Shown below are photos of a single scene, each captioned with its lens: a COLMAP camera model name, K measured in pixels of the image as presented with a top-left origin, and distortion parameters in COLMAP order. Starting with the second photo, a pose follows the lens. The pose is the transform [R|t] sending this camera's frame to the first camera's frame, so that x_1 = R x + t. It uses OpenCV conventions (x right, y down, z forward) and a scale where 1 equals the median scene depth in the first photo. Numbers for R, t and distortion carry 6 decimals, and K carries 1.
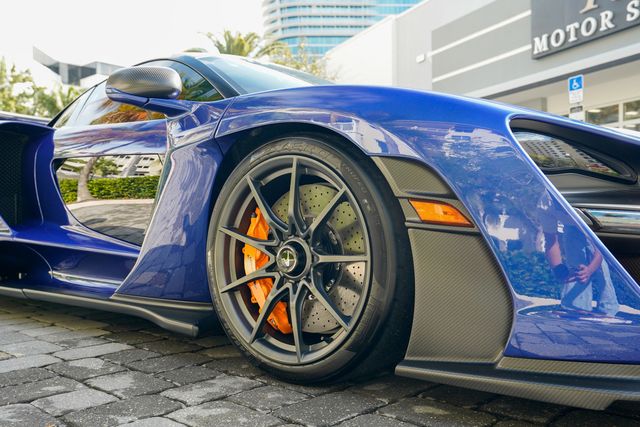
lens RADIAL K [[599.3, 0, 317.9], [0, 599.3, 220.7], [0, 0, 1]] dist [-0.008682, 0.097657]
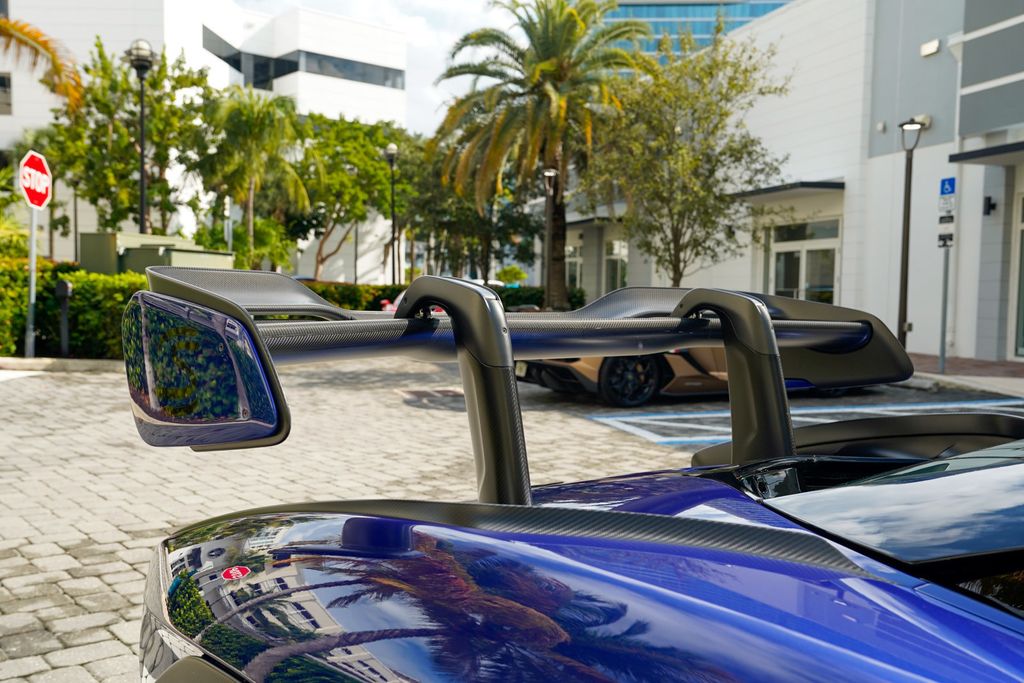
lens RADIAL K [[958.9, 0, 508.7], [0, 958.9, 353.1], [0, 0, 1]] dist [-0.008682, 0.097657]
pose [[0.992852, 0.034473, -0.114261, -0.149899], [-0.028602, 0.998204, 0.052628, -0.062851], [0.115870, -0.048984, 0.992056, 0.175752]]
